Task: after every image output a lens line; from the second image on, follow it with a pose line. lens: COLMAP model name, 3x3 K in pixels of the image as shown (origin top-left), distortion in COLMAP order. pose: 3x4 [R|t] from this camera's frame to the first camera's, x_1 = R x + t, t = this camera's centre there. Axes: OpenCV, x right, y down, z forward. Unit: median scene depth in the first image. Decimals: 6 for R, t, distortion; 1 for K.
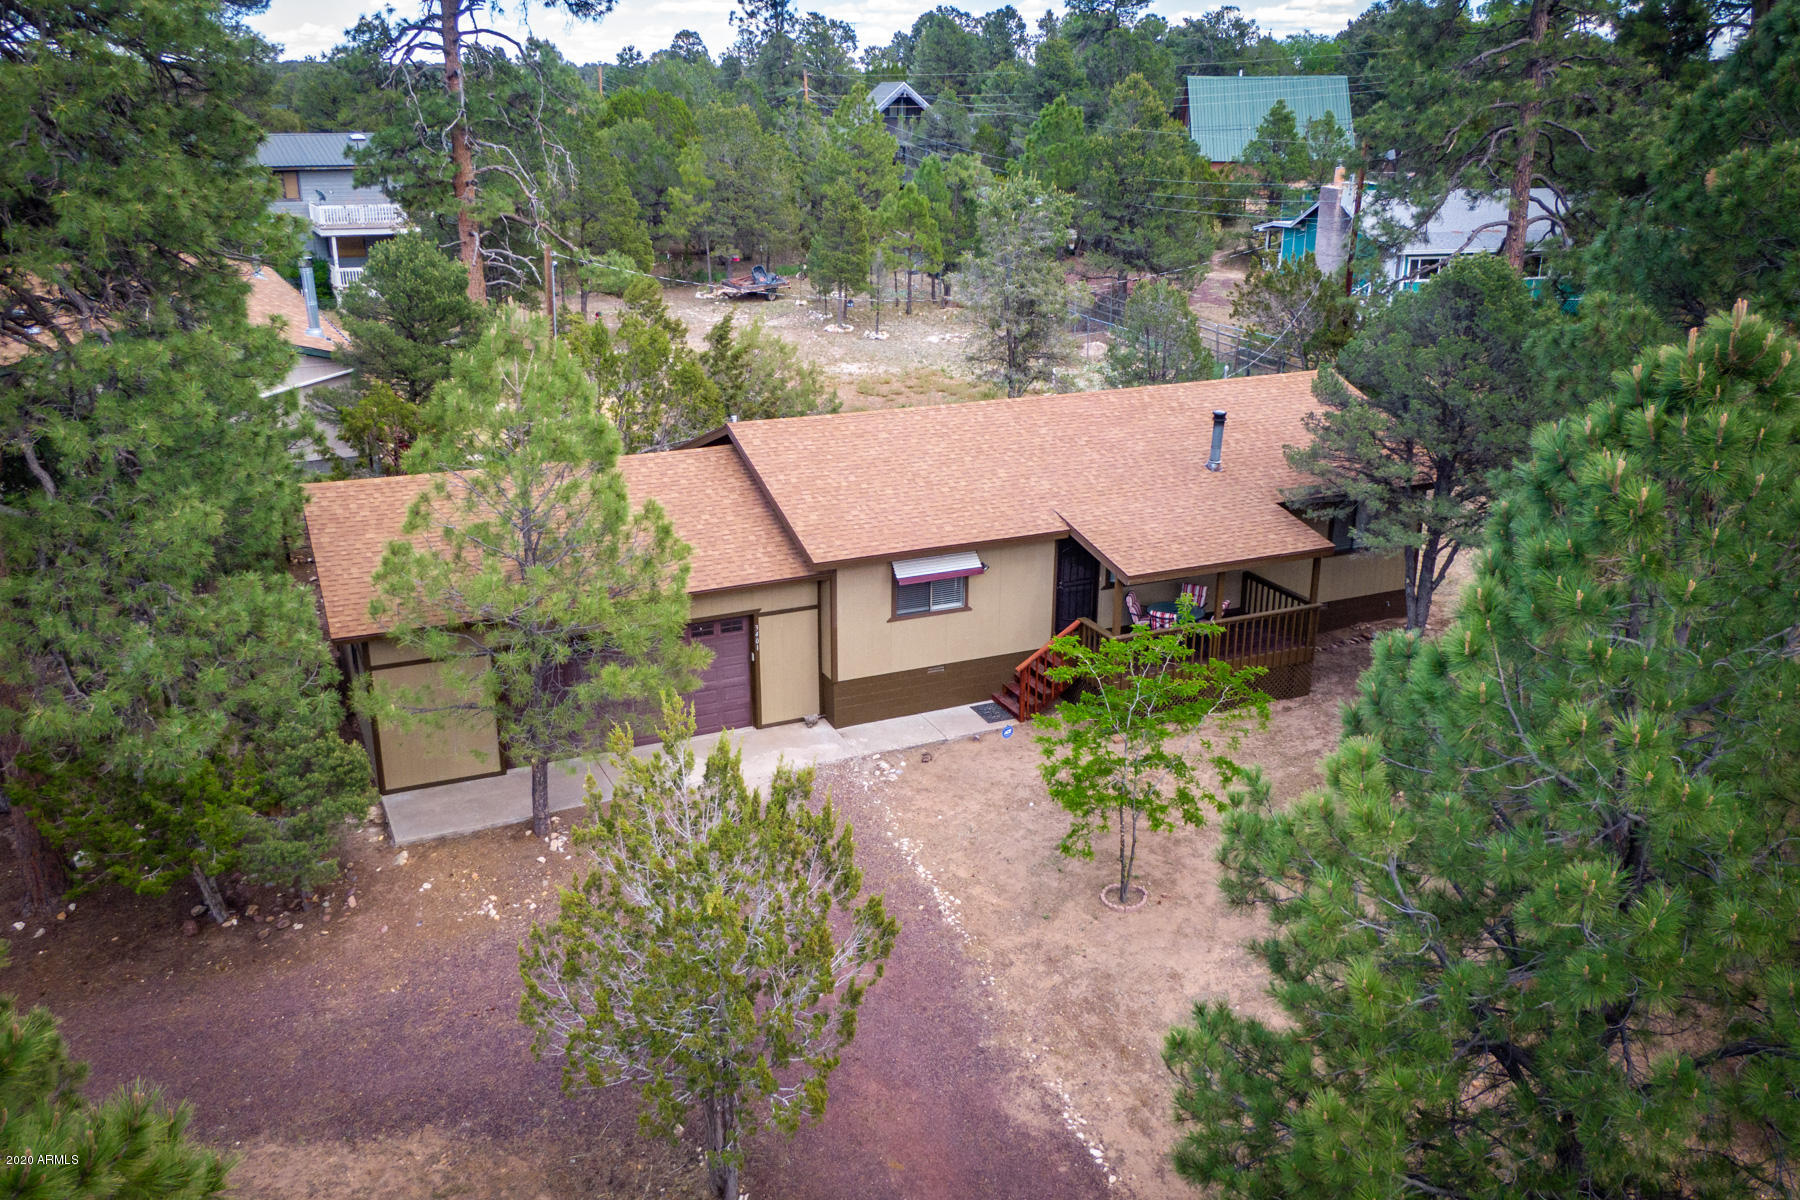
lens RADIAL K [[1477.2, 0, 899.0], [0, 1477.2, 647.0], [0, 0, 1]] dist [0.030517, -0.005454]
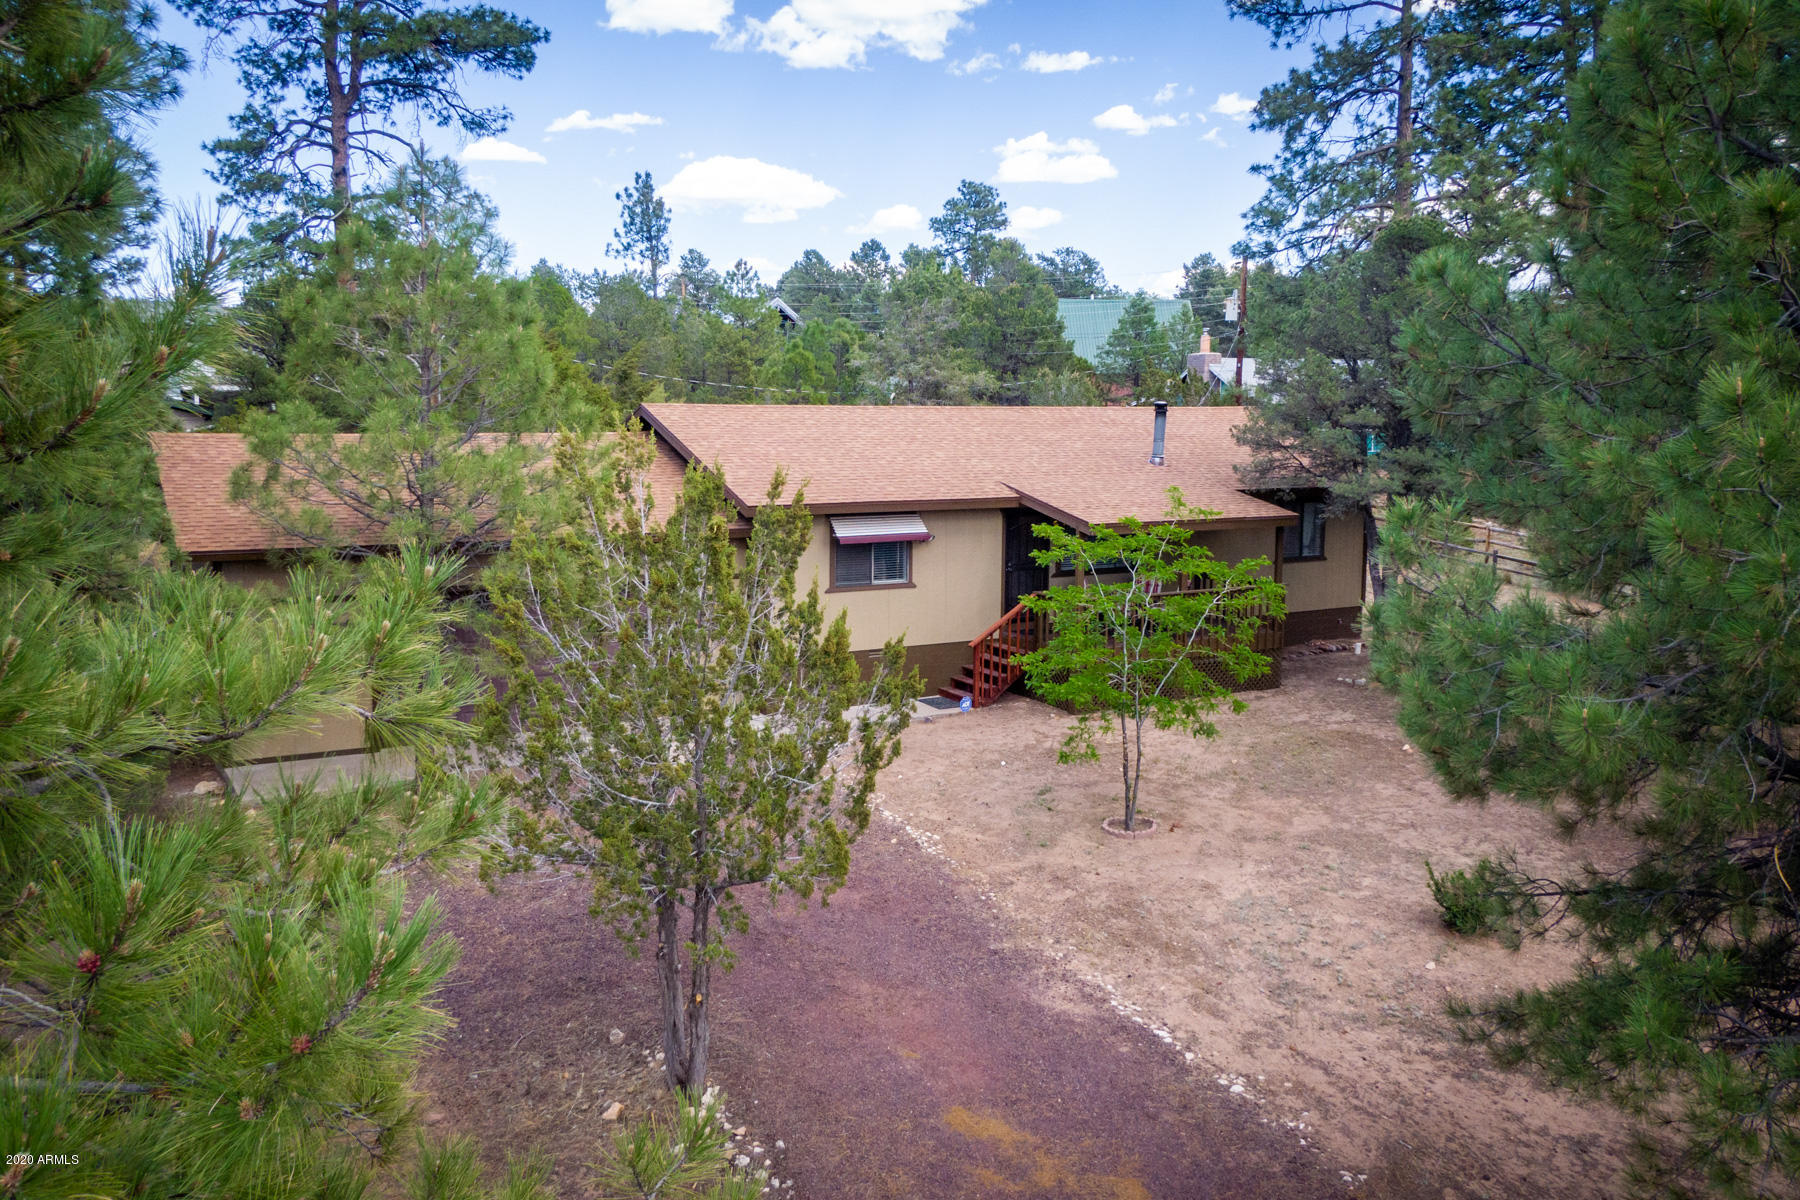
lens RADIAL K [[1459.6, 0, 900.0], [0, 1459.6, 600.0], [0, 0, 1]] dist [0.030210, 0.000826]
pose [[0.994948, -0.009113, 0.099975, -0.053598], [0.031005, 0.975081, -0.219672, 0.191683], [-0.095482, 0.221662, 0.970438, 0.144548]]
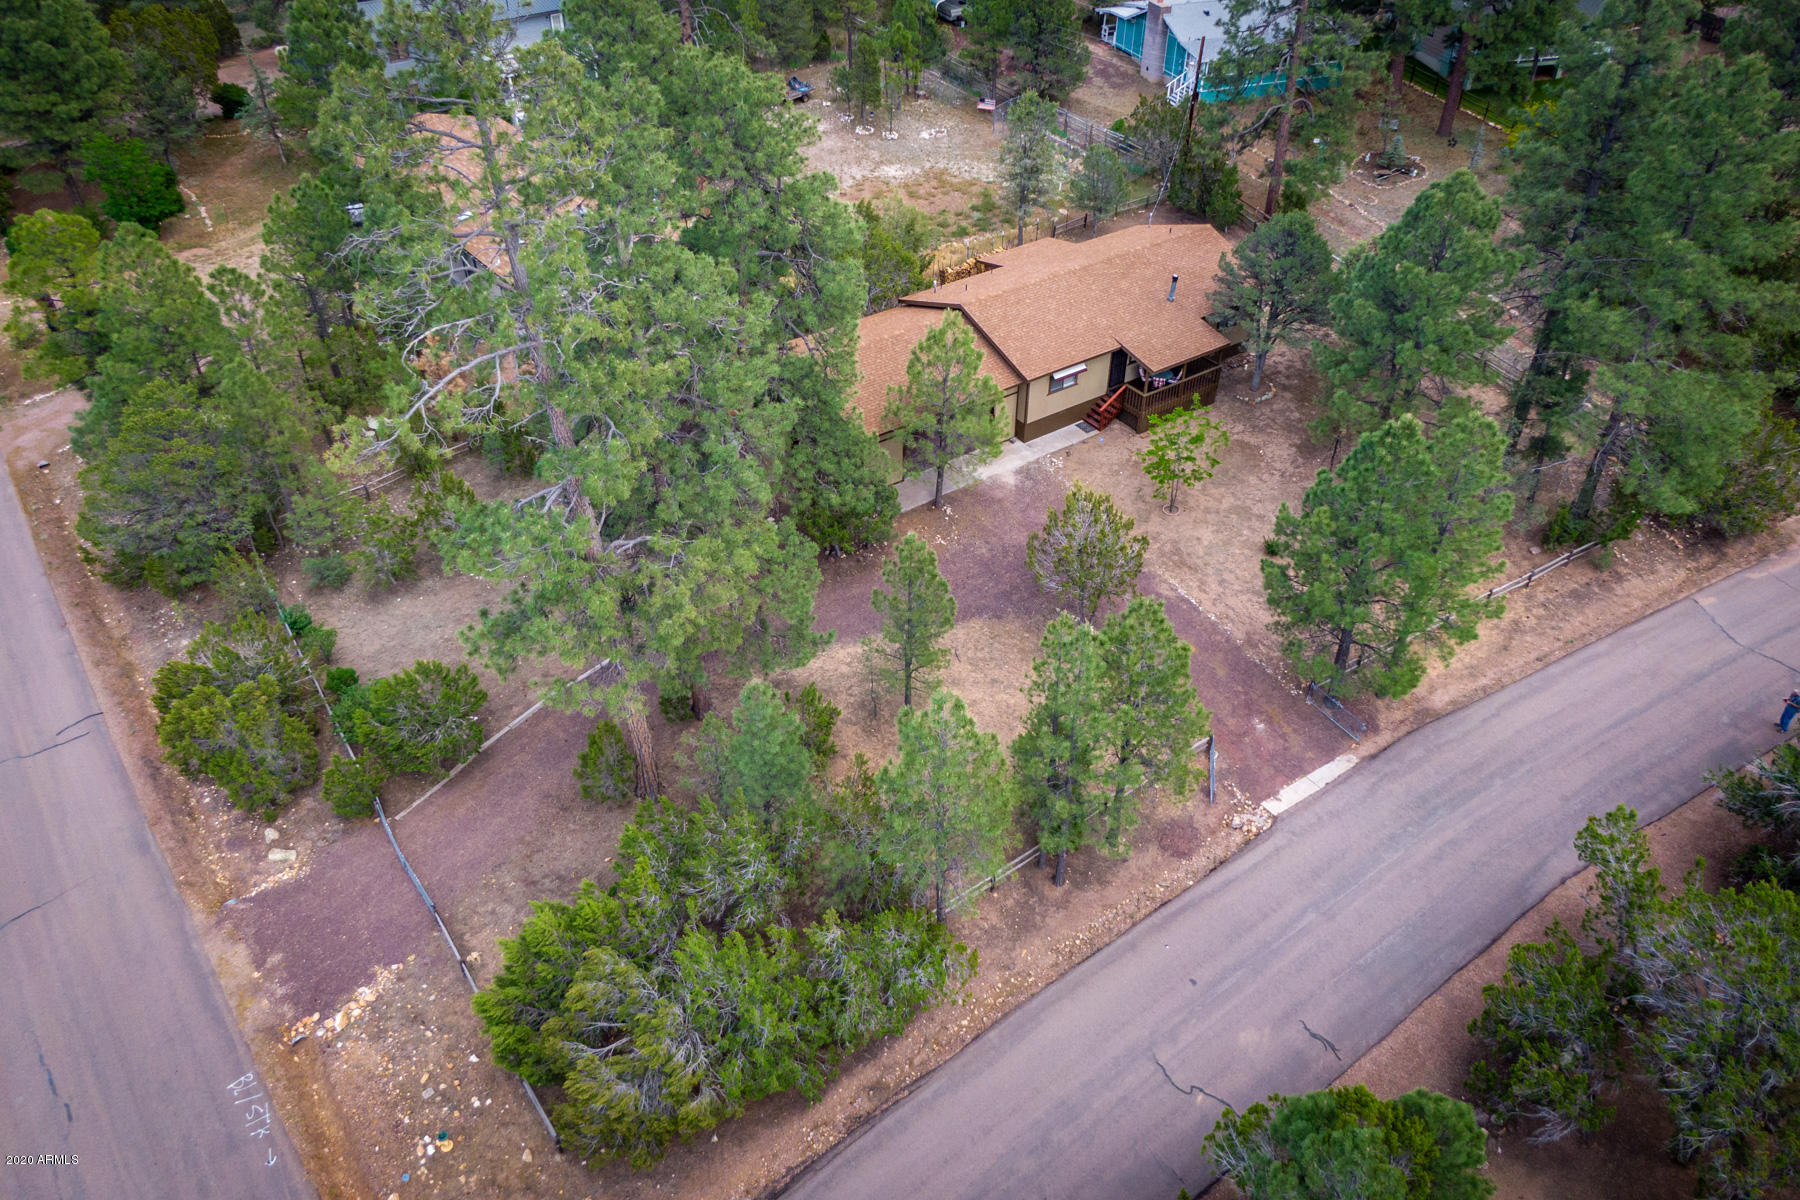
lens RADIAL K [[1260.1, 0, 833.6], [0, 1260.1, 596.6], [0, 0, 1]] dist [-0.000525, -0.000446]
pose [[0.988798, -0.108242, 0.102769, -0.597031], [0.072188, 0.949463, 0.305466, -0.358129], [-0.130639, -0.294626, 0.946641, -0.947561]]
